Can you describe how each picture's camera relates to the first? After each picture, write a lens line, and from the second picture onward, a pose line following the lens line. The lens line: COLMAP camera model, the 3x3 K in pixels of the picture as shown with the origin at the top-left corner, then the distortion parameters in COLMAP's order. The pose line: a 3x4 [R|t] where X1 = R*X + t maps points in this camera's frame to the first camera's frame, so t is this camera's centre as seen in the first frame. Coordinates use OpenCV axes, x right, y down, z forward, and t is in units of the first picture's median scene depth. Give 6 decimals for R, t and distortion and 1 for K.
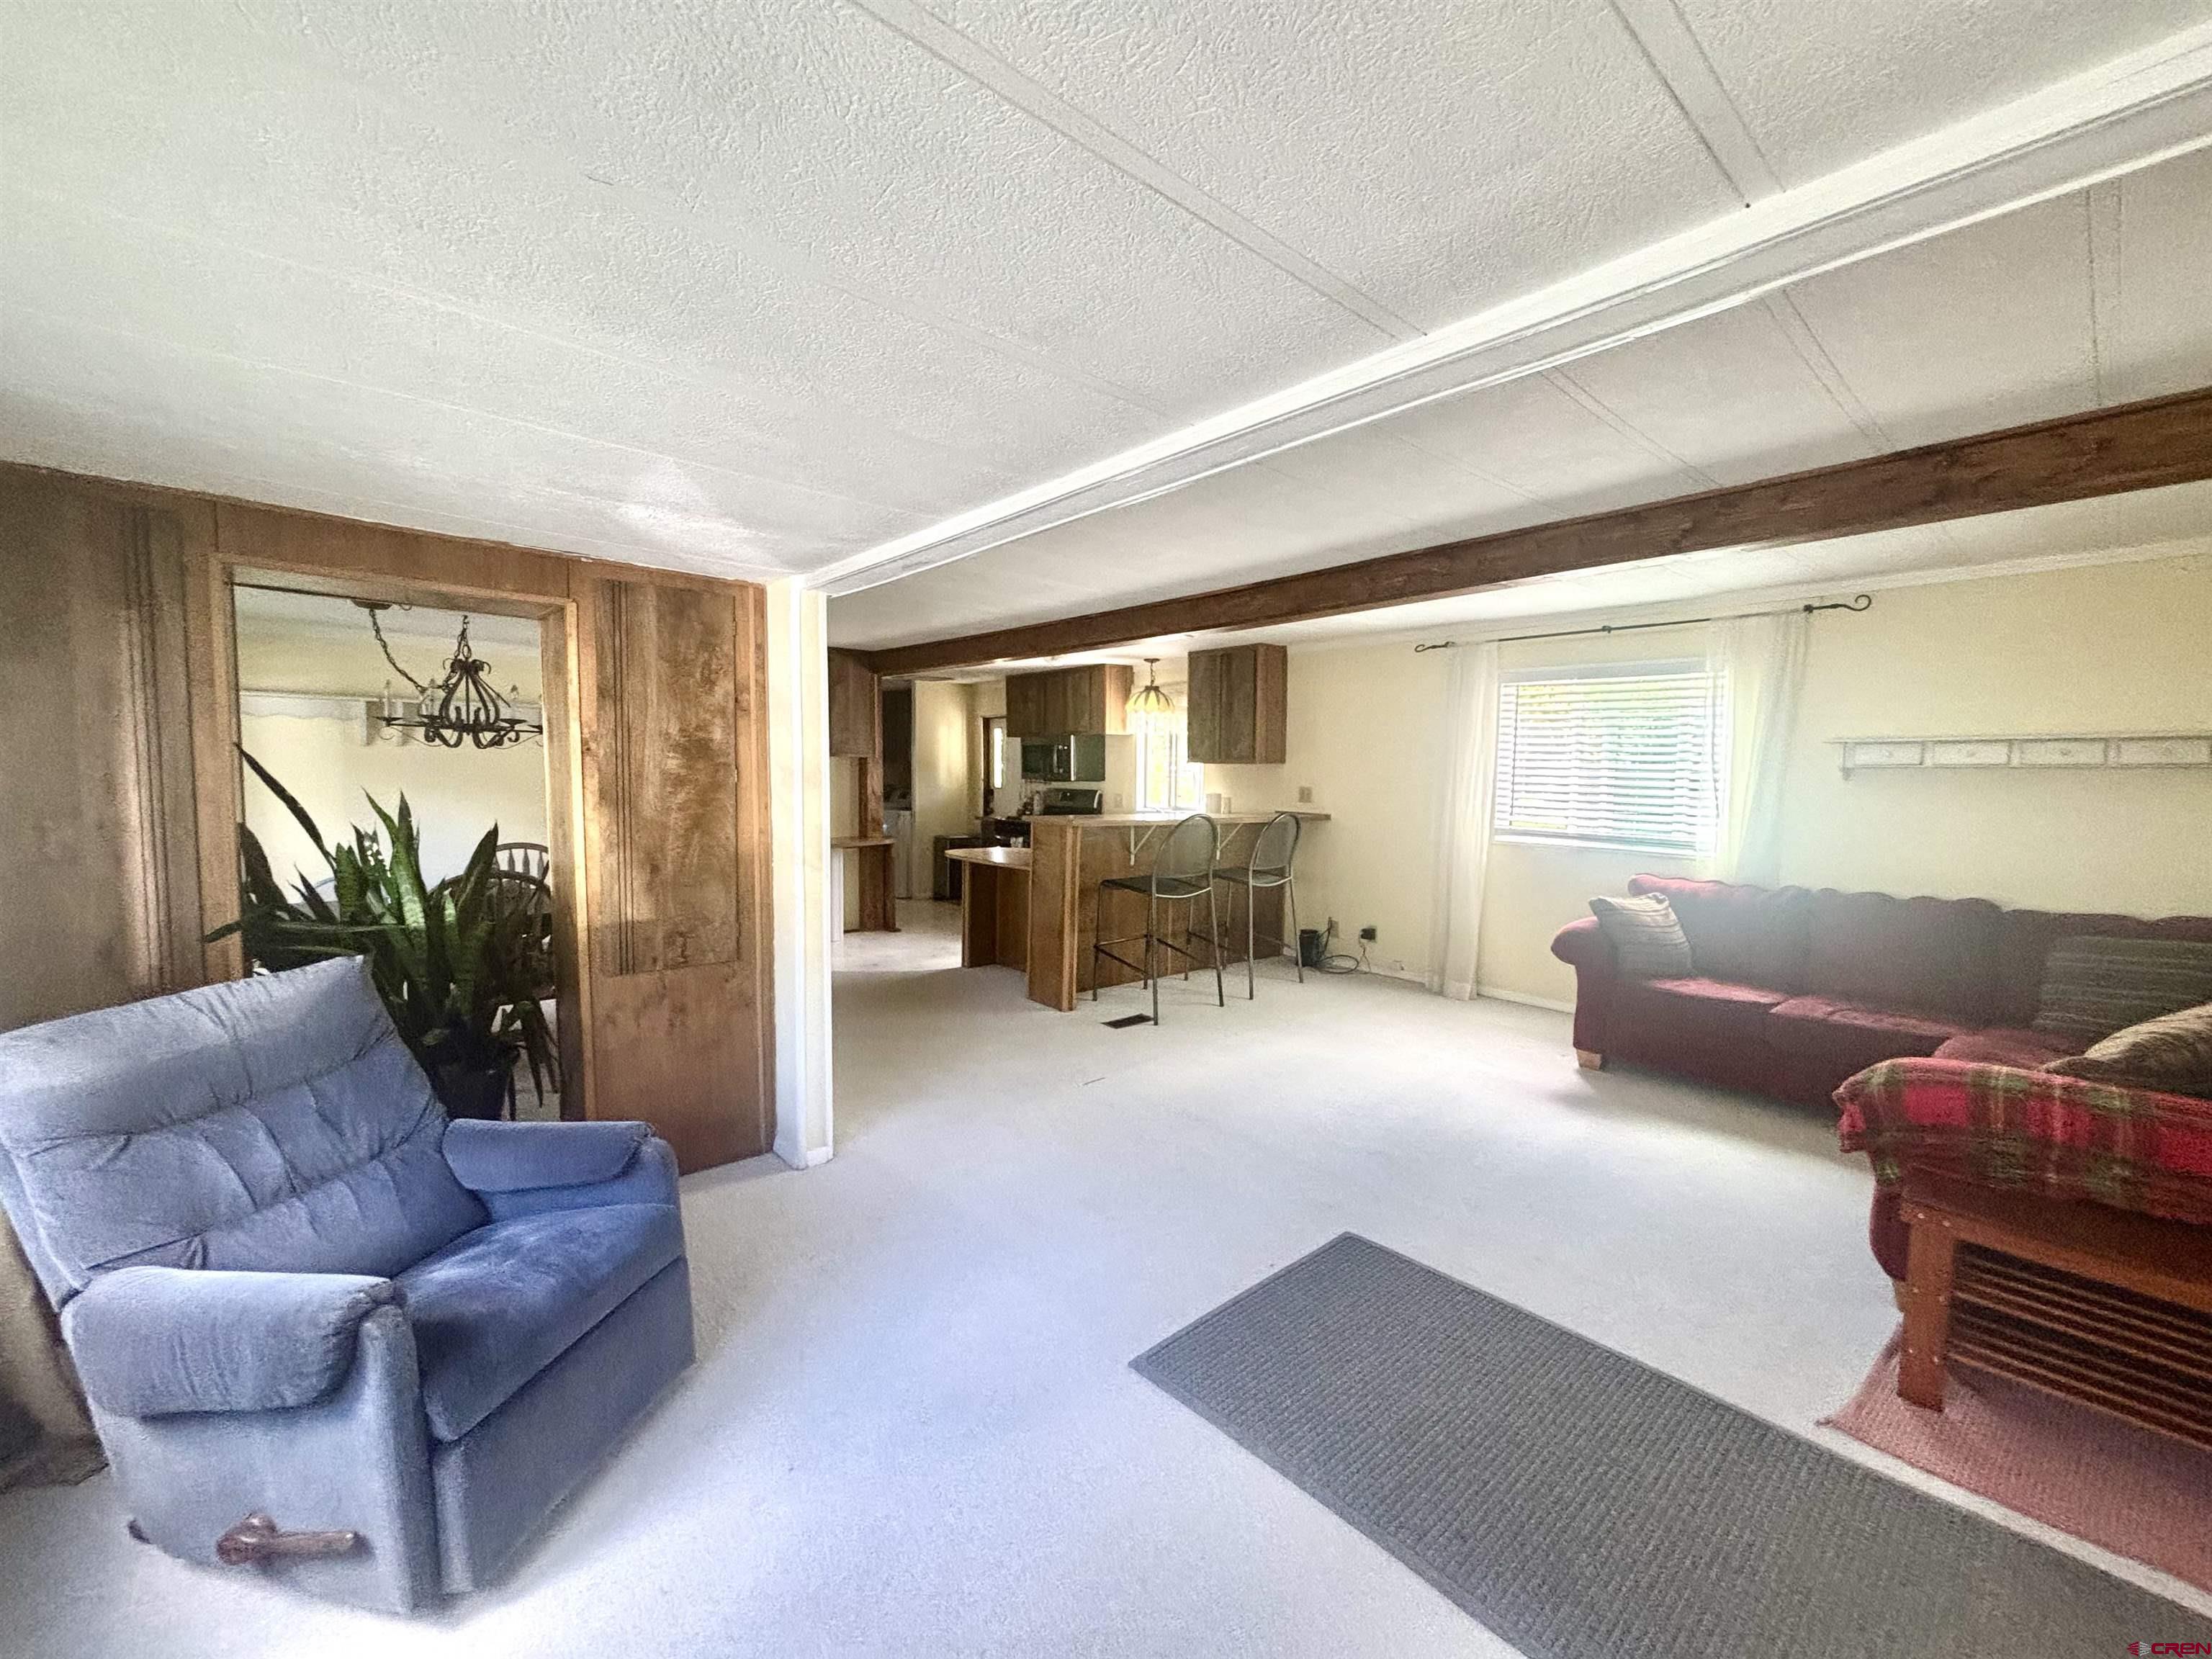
lens RADIAL K [[884.9, 0, 1103.9], [0, 884.9, 835.2], [0, 0, 1]] dist [0.001409, -0.000118]
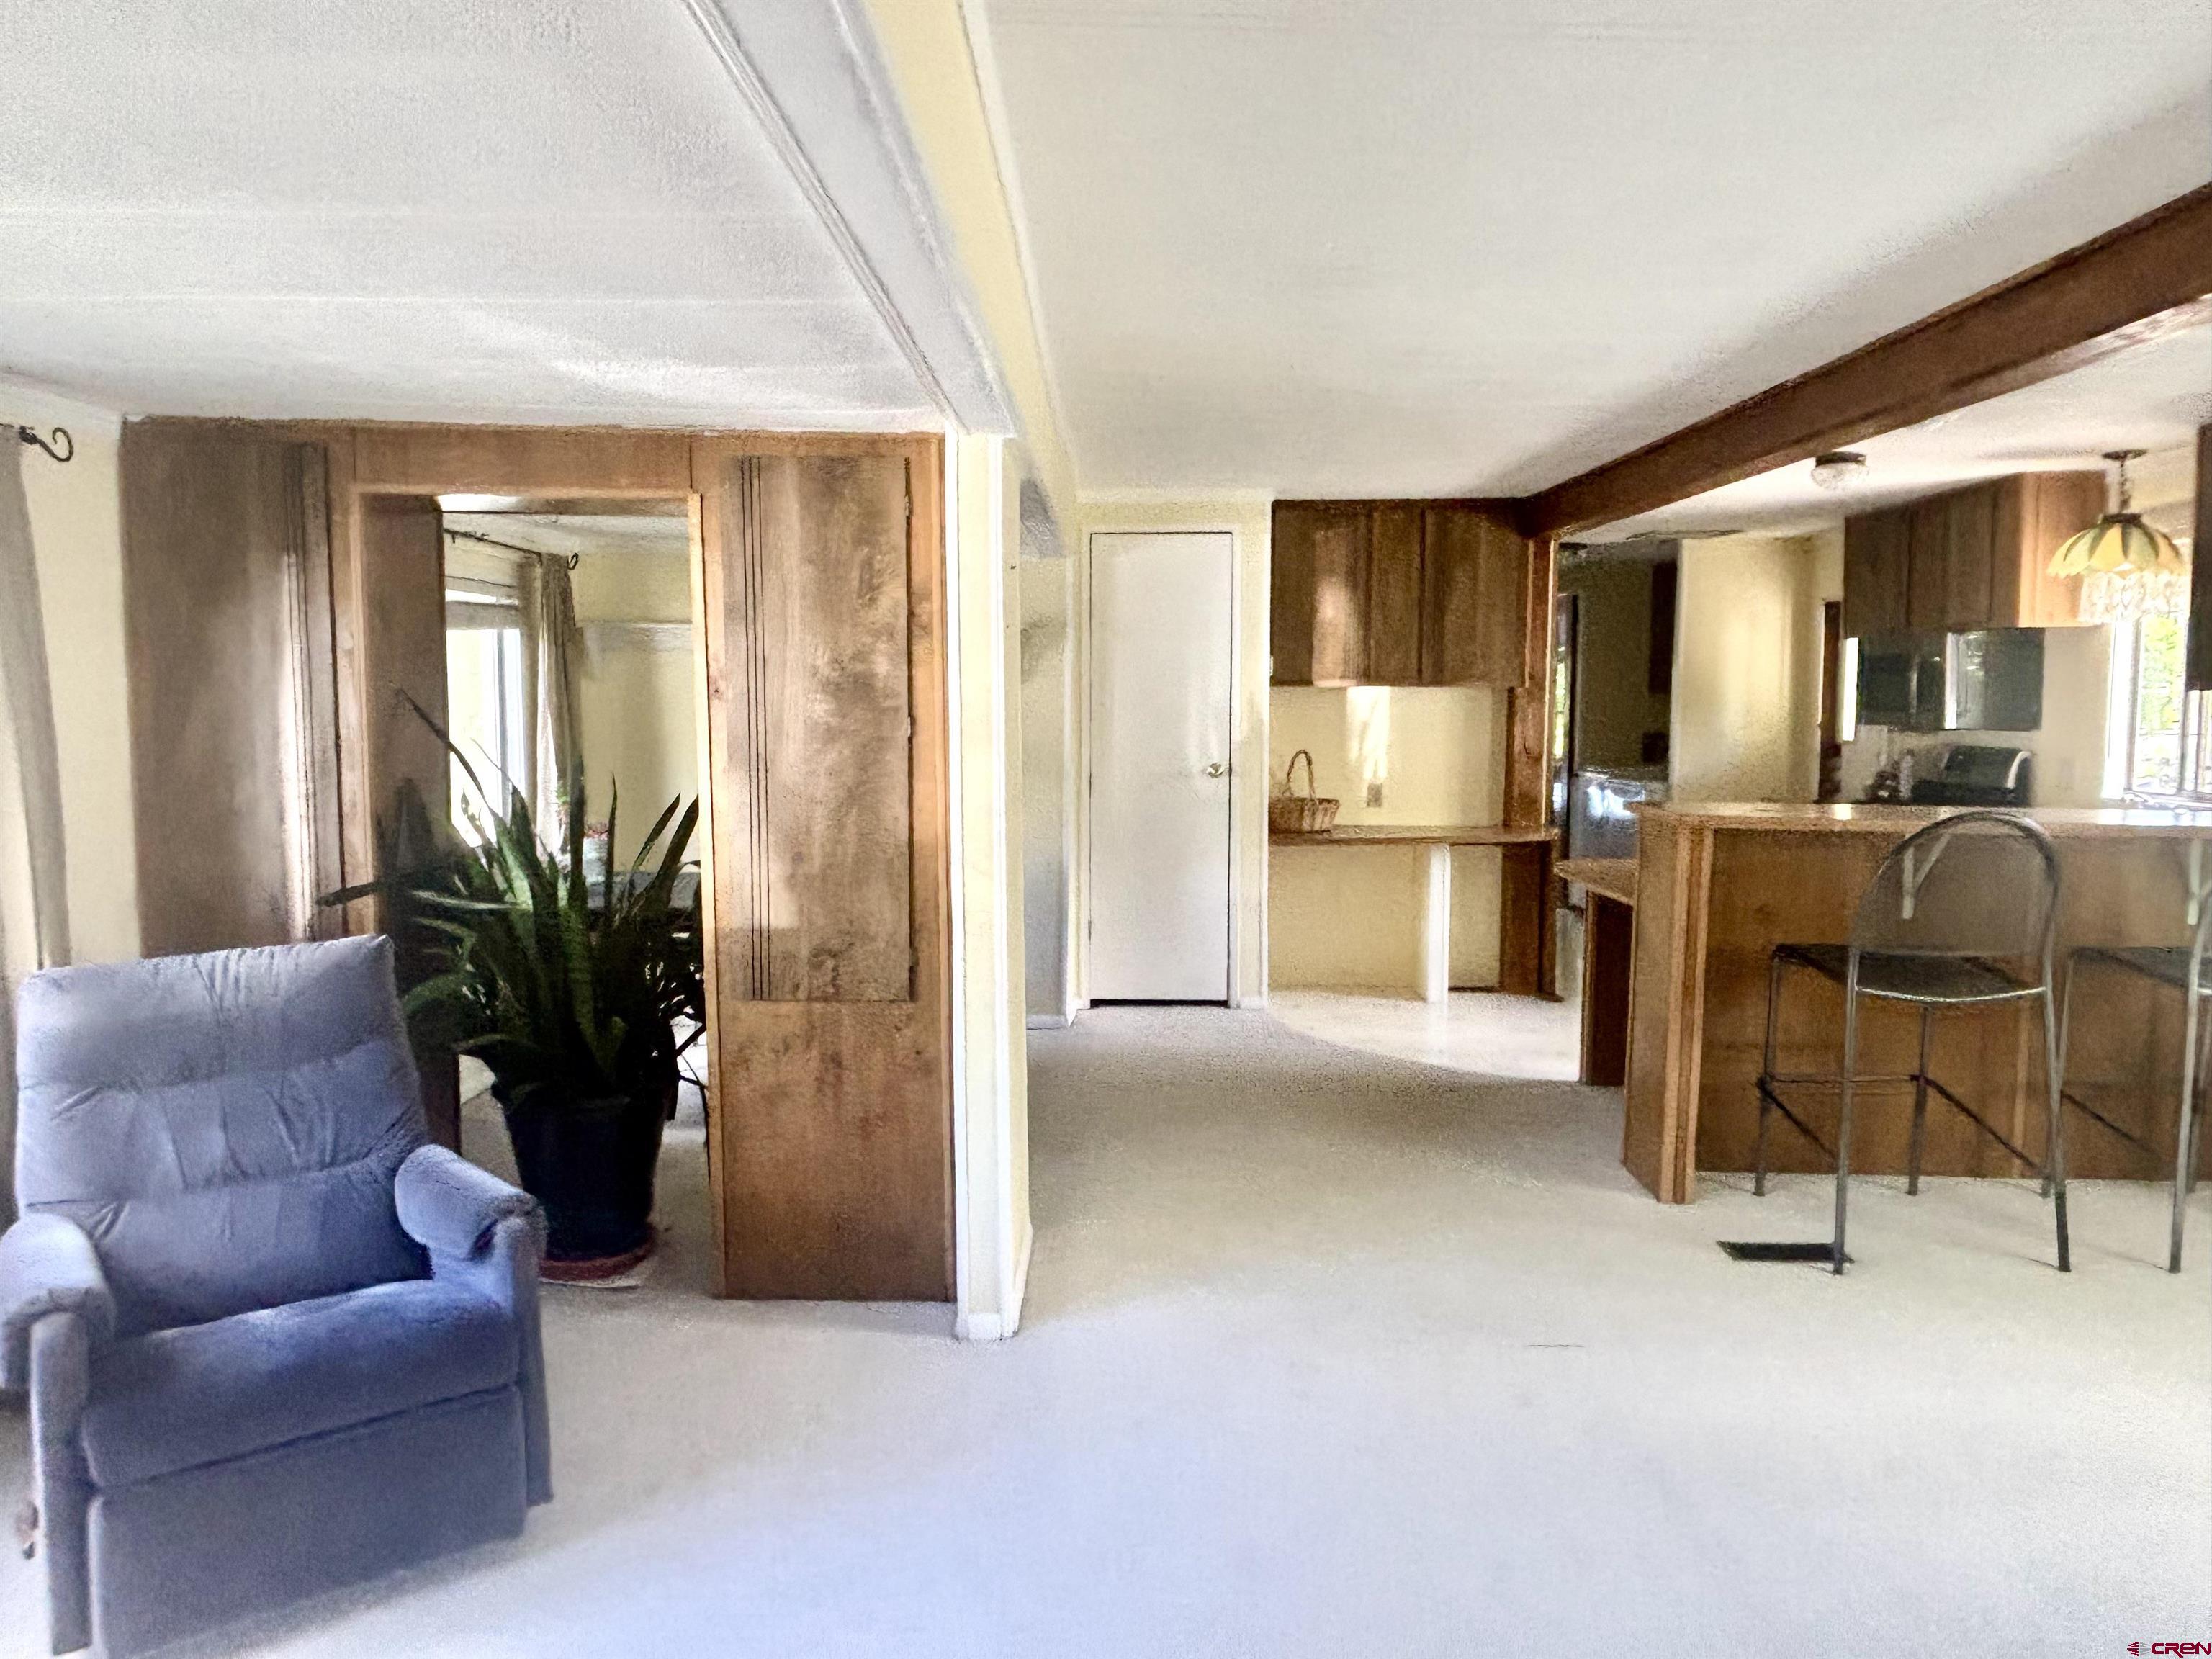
lens RADIAL K [[1521.5, 0, 1100.5], [0, 1521.5, 828.1], [0, 0, 1]] dist [0.030605, -0.004486]
pose [[0.738086, 0.050186, -0.672837, 0.476169], [-0.044658, 0.998677, 0.025500, -0.026643], [0.673227, 0.011226, 0.739351, 0.250118]]
